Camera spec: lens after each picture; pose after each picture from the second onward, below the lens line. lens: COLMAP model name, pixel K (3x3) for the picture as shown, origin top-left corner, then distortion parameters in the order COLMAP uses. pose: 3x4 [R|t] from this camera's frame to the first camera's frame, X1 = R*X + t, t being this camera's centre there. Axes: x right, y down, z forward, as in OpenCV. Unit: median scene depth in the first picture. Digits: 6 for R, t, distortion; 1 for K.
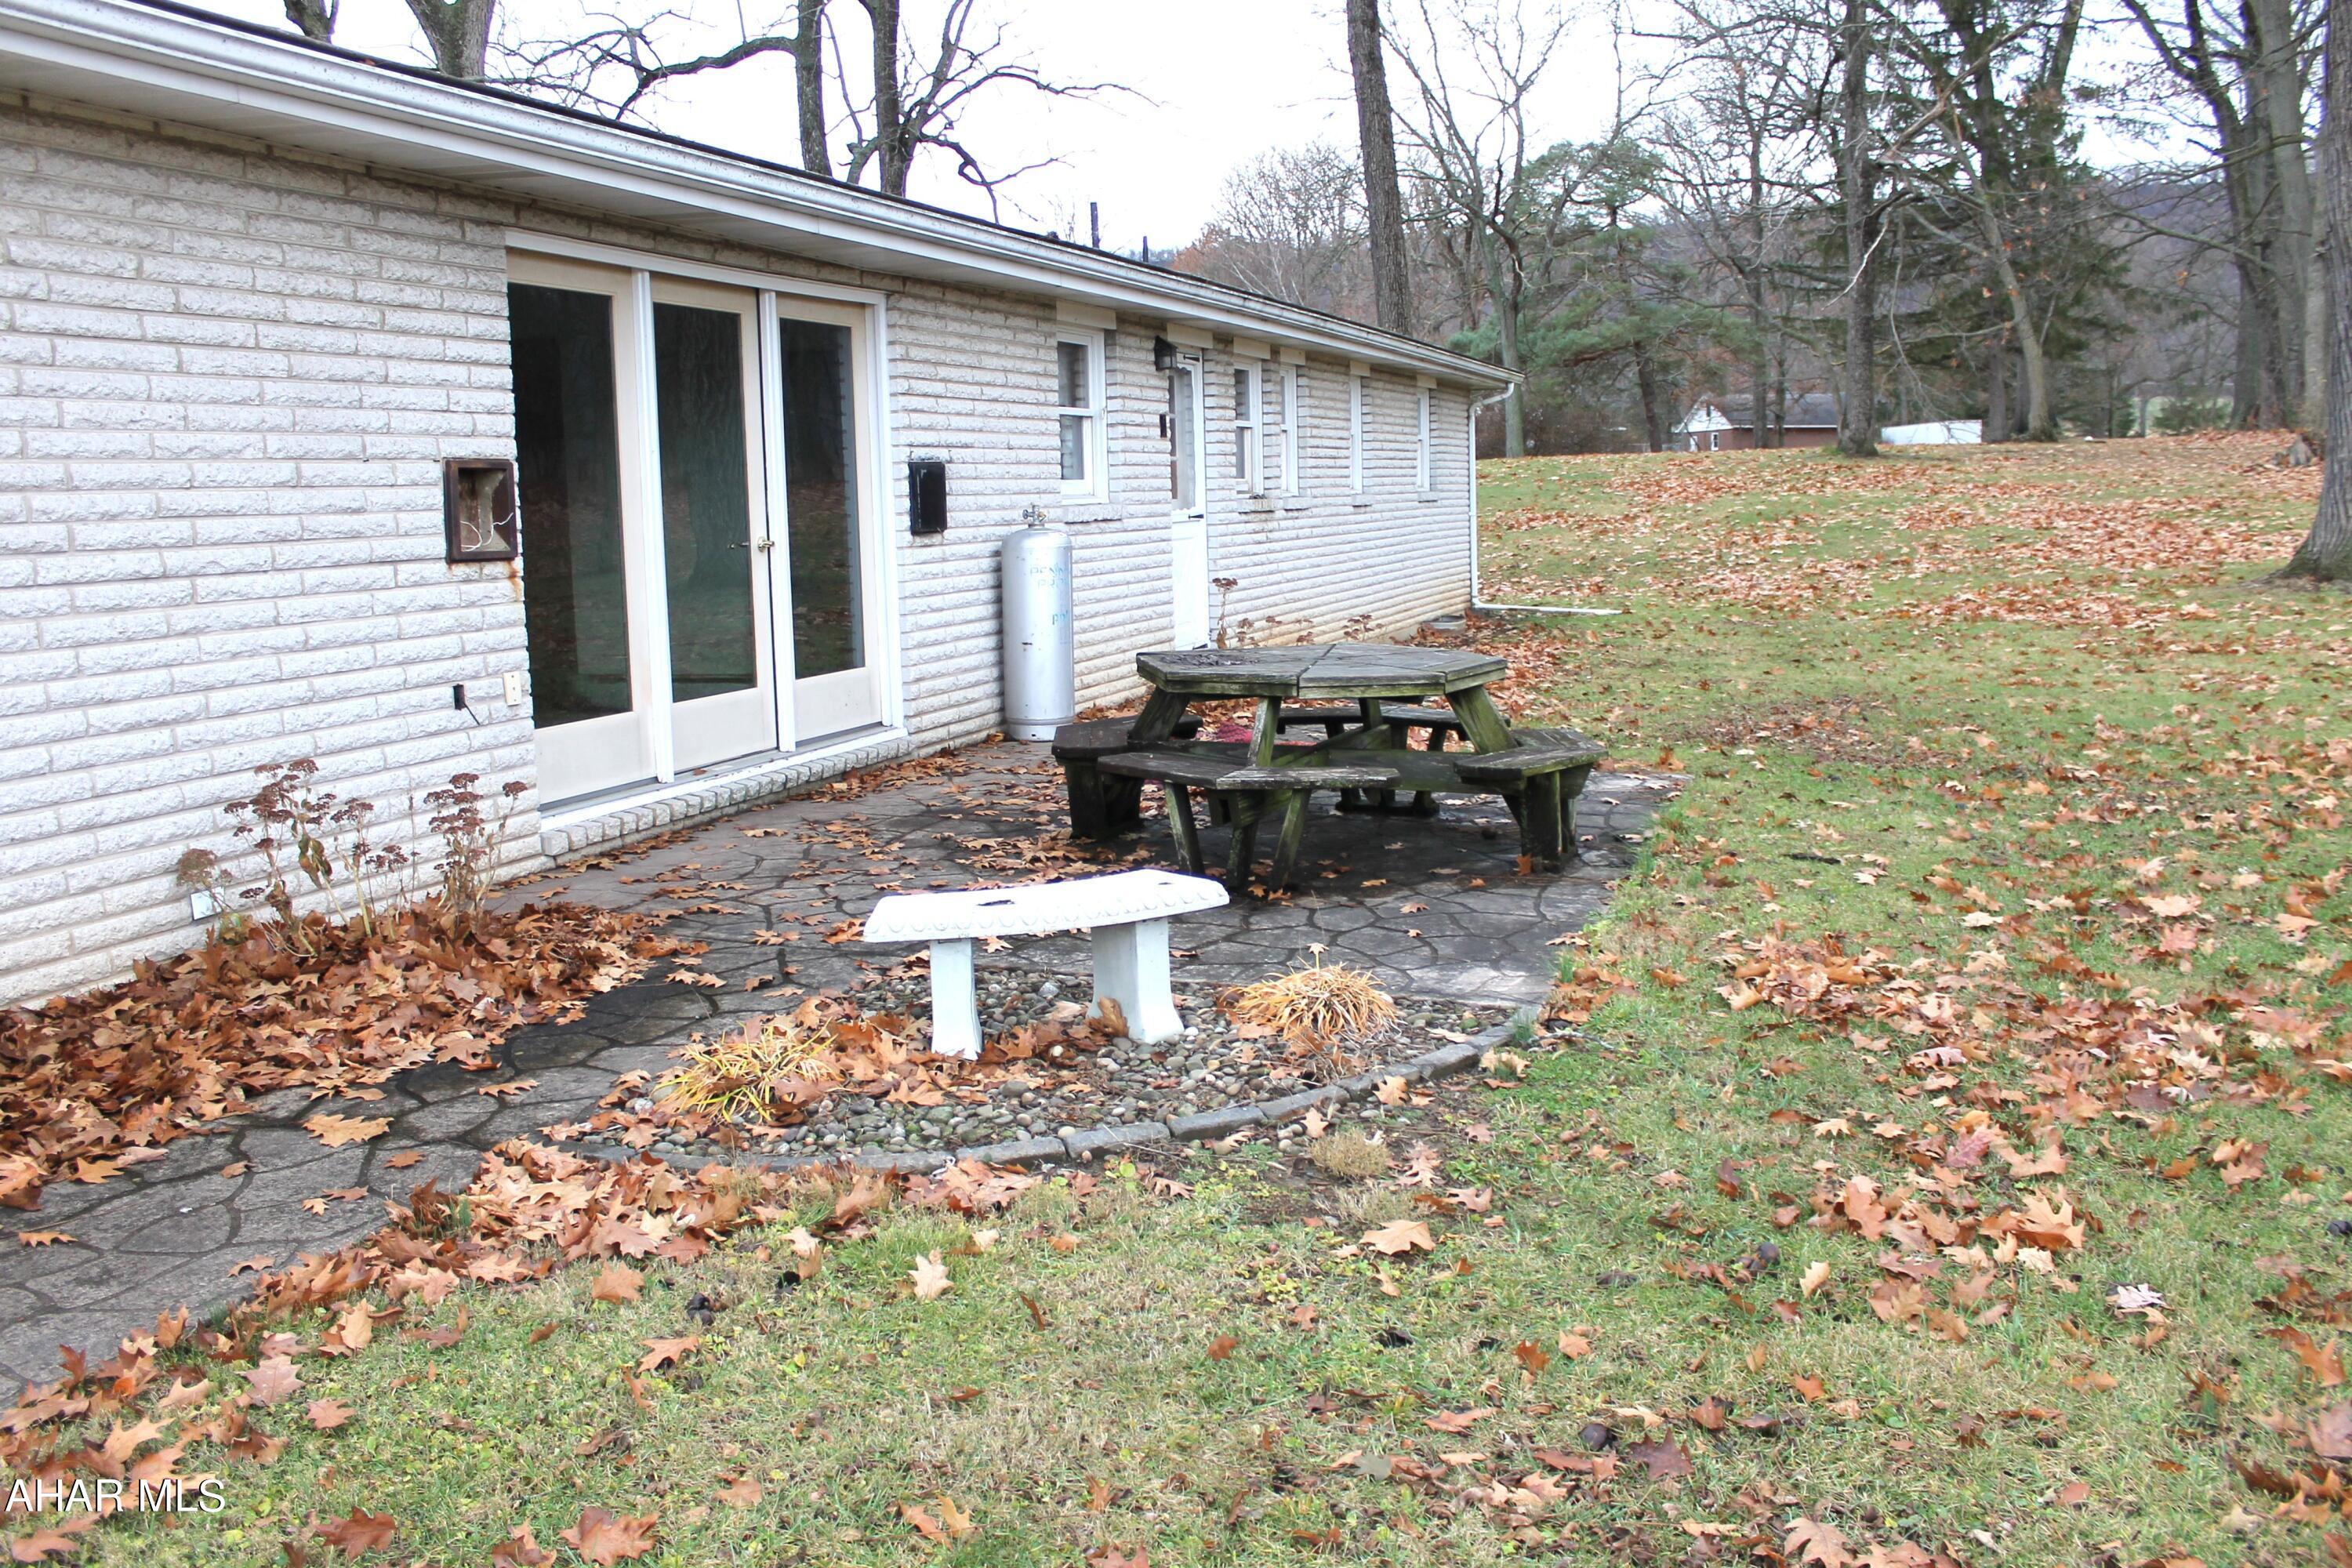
lens RADIAL K [[1972.3, 0, 1188.6], [0, 1972.3, 784.5], [0, 0, 1]] dist [-0.154118, 0.124752]
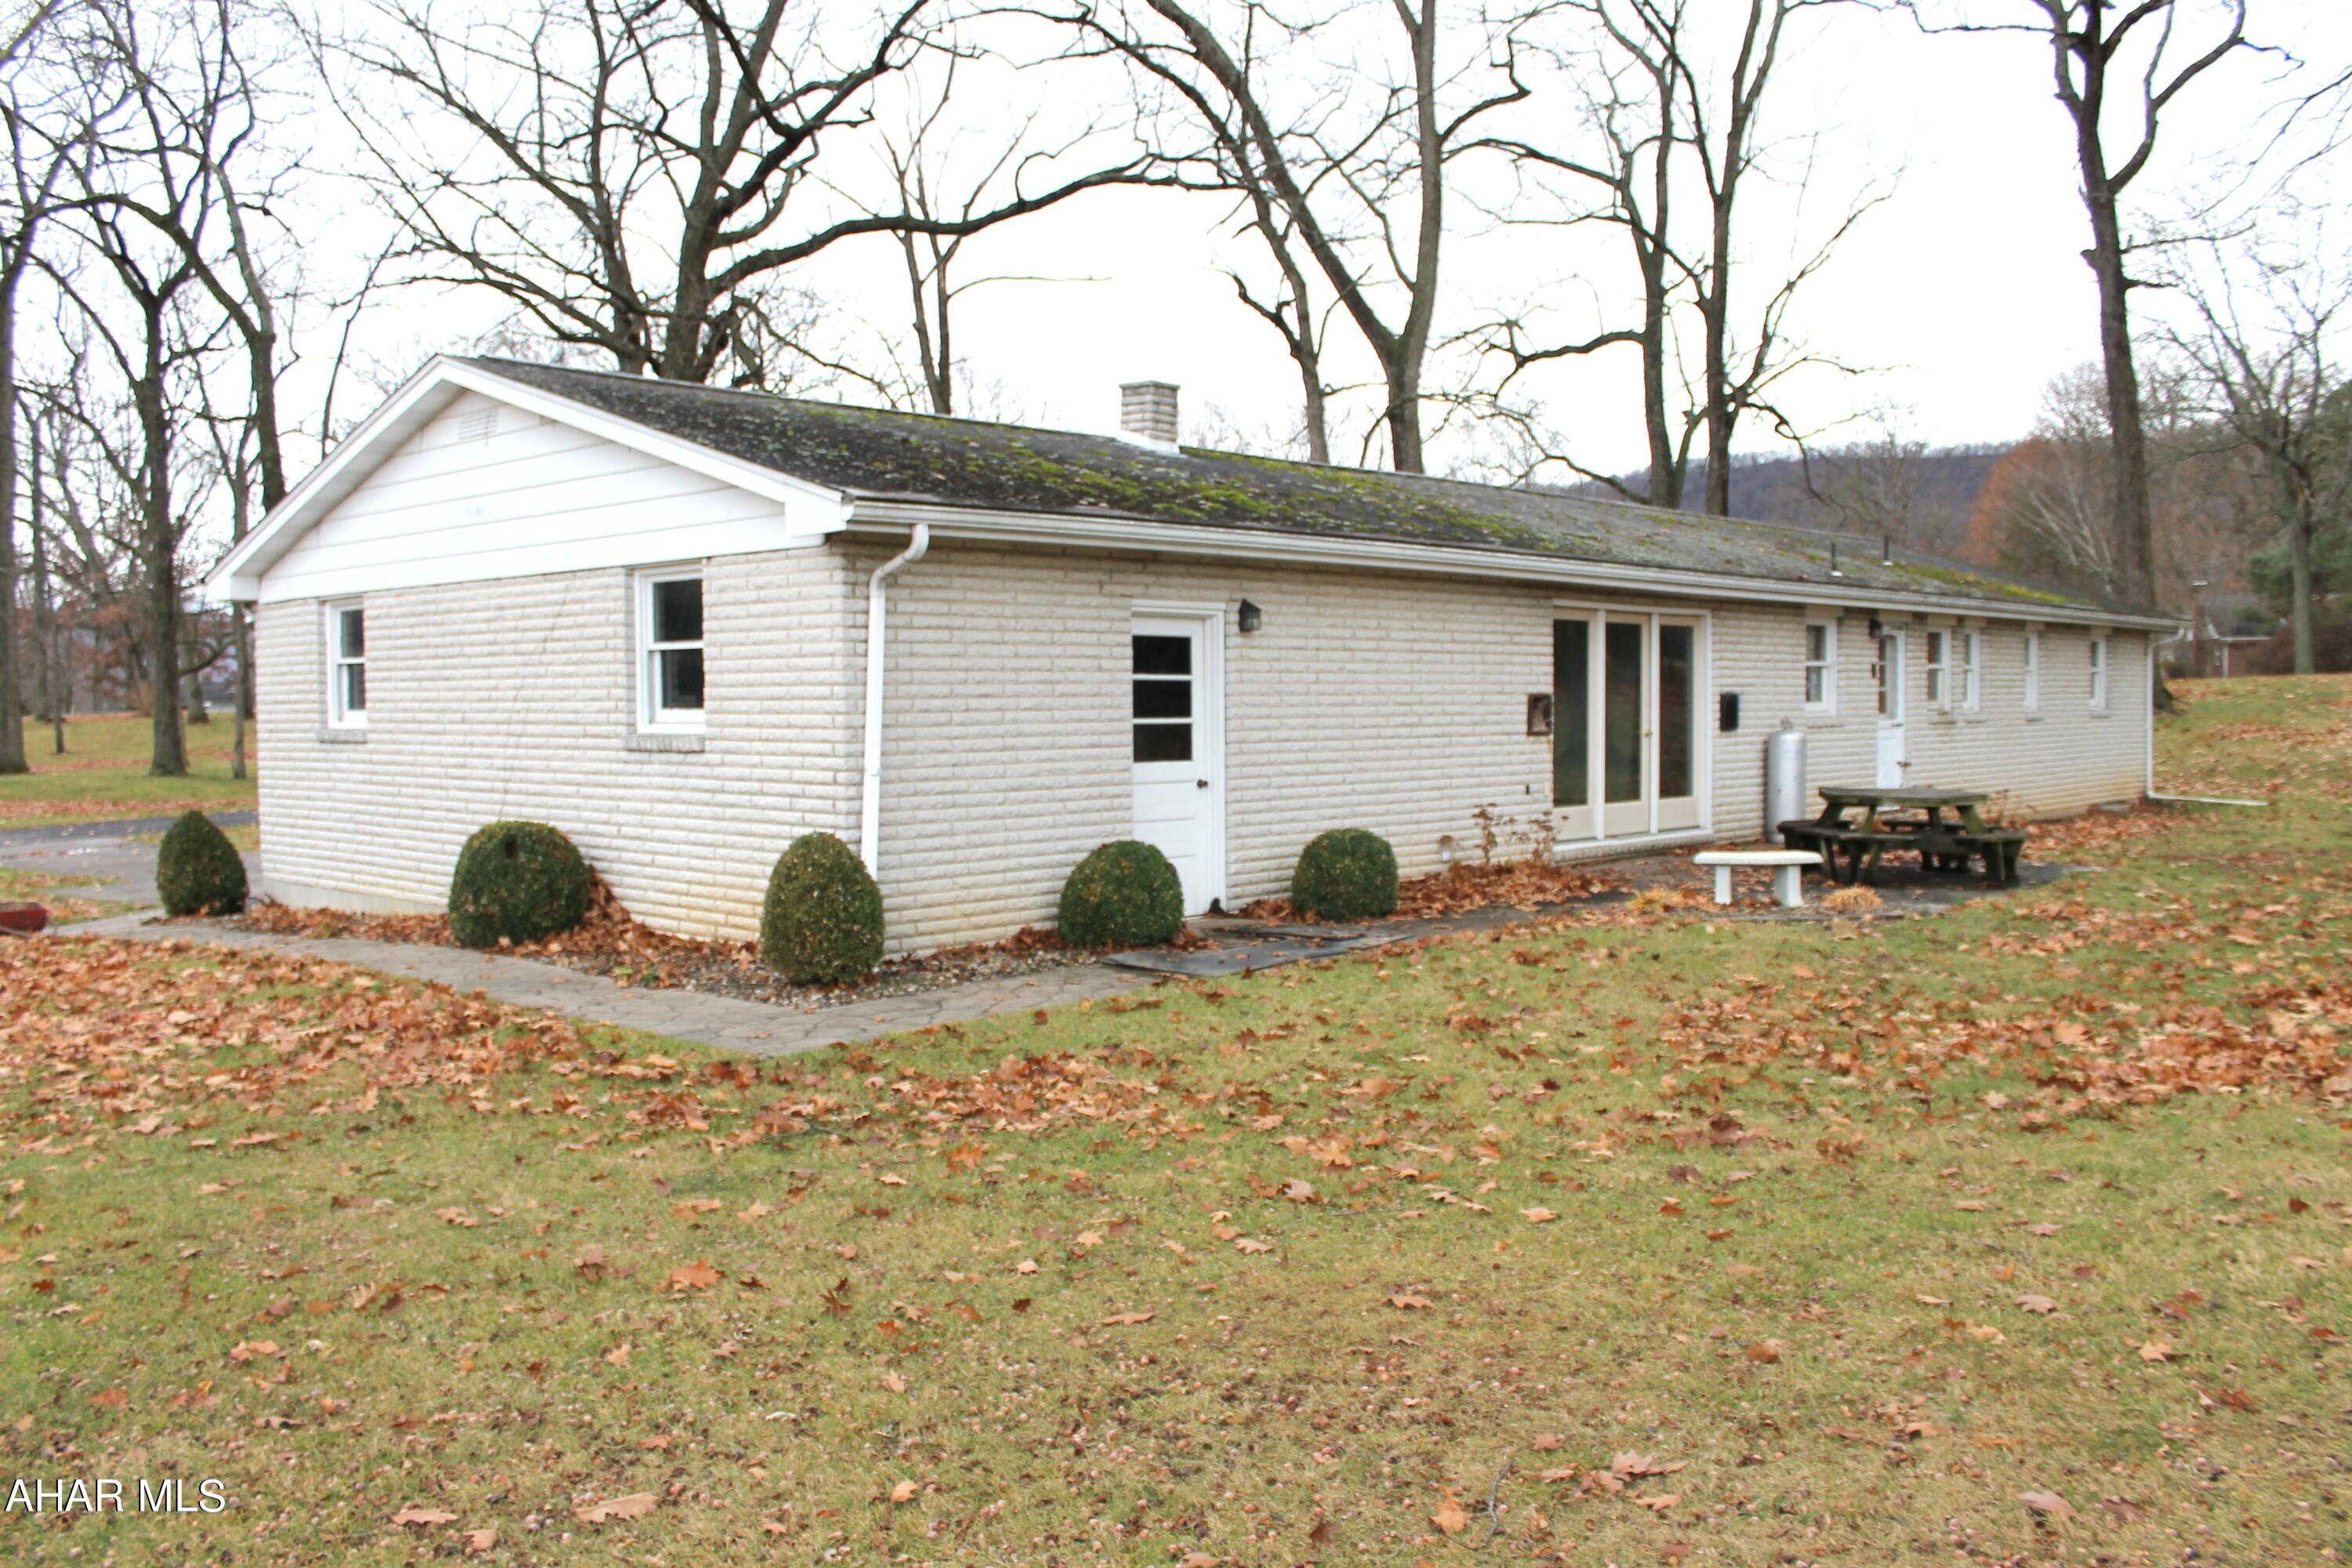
lens RADIAL K [[1972.3, 0, 1188.6], [0, 1972.3, 784.5], [0, 0, 1]] dist [-0.154118, 0.124752]
pose [[0.917386, 0.035230, -0.396436, 0.149456], [-0.073708, 0.993883, -0.082242, 0.127972], [0.391114, 0.104668, 0.914371, -1.003304]]
